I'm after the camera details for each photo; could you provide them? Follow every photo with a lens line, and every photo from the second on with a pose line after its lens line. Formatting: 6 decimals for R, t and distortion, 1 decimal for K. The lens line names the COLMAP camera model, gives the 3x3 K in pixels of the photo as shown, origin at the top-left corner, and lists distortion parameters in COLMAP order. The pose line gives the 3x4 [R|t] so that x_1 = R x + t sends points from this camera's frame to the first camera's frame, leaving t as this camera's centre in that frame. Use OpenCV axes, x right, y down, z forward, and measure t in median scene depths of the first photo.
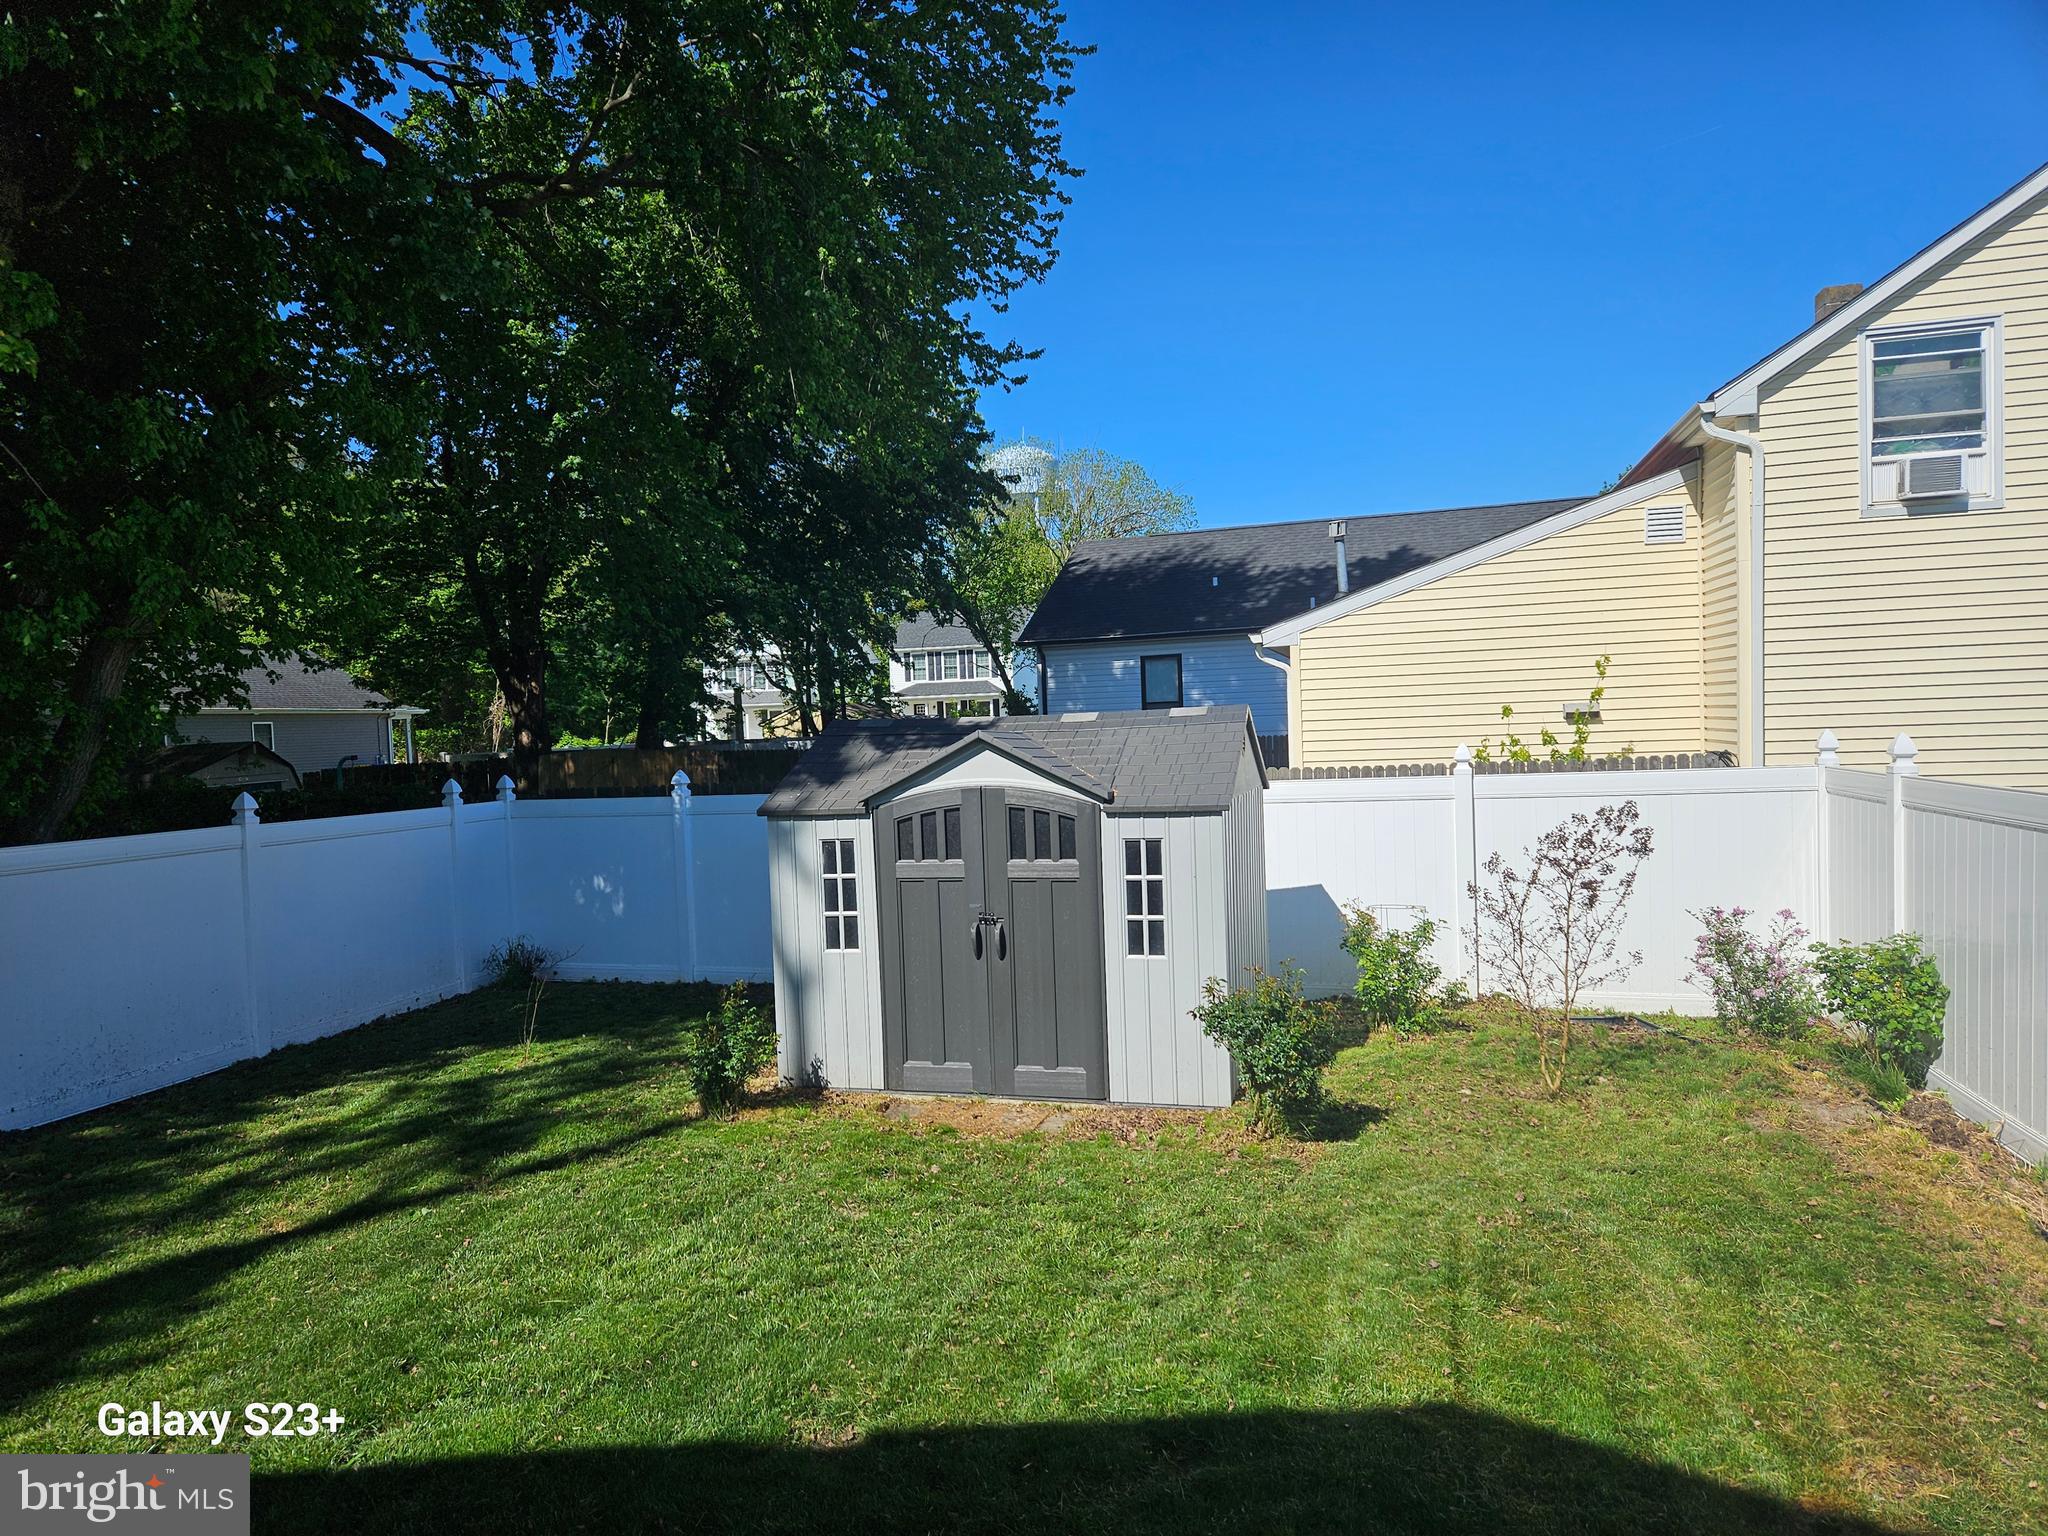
lens RADIAL K [[1383.4, 0, 1007.3], [0, 1383.4, 781.8], [0, 0, 1]] dist [0.064592, -0.055310]
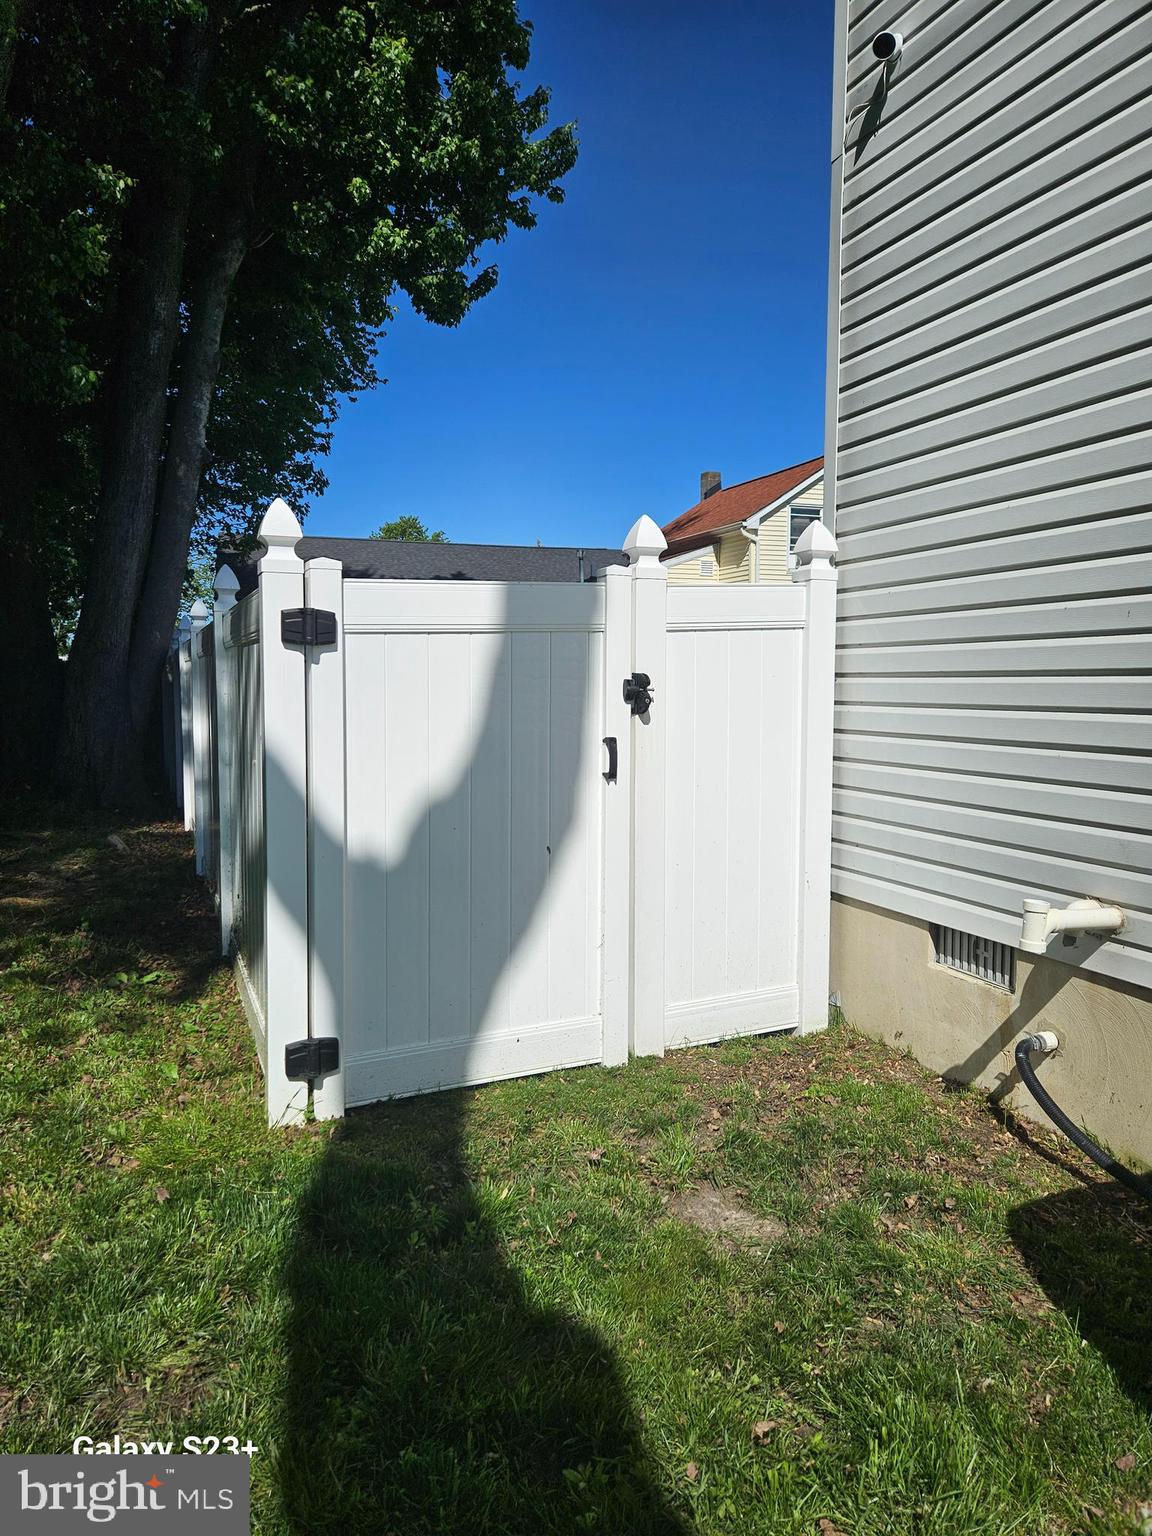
lens RADIAL K [[1037.5, 0, 573.8], [0, 1037.5, 765.2], [0, 0, 1]] dist [0.064592, -0.055310]
pose [[0.798000, -0.007772, 0.602608, -1.164477], [-0.005053, 0.999795, 0.019587, 0.178673], [-0.602637, -0.018676, 0.797797, -0.439185]]
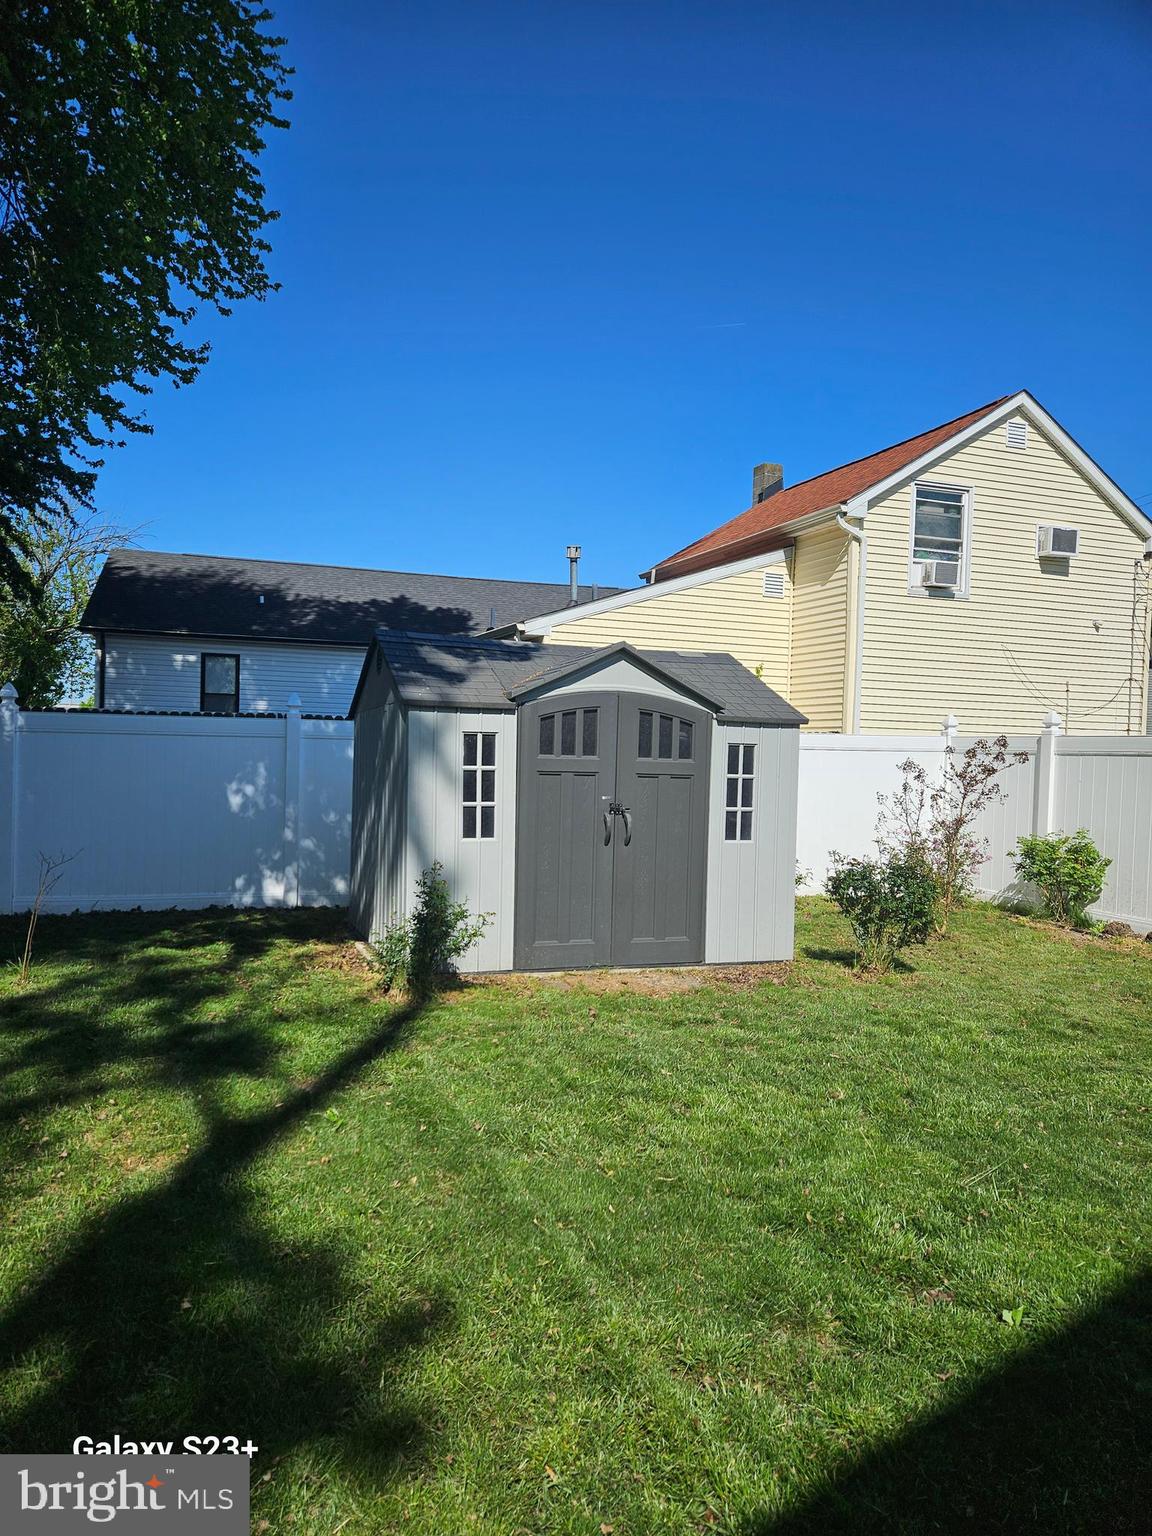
lens RADIAL K [[1037.5, 0, 578.0], [0, 1037.5, 768.8], [0, 0, 1]] dist [0.064592, -0.055310]
pose [[0.801784, 0.049837, 0.595532, -0.525788], [-0.032510, 0.998678, -0.039804, 0.097273], [-0.596729, 0.012553, 0.802345, 0.328898]]
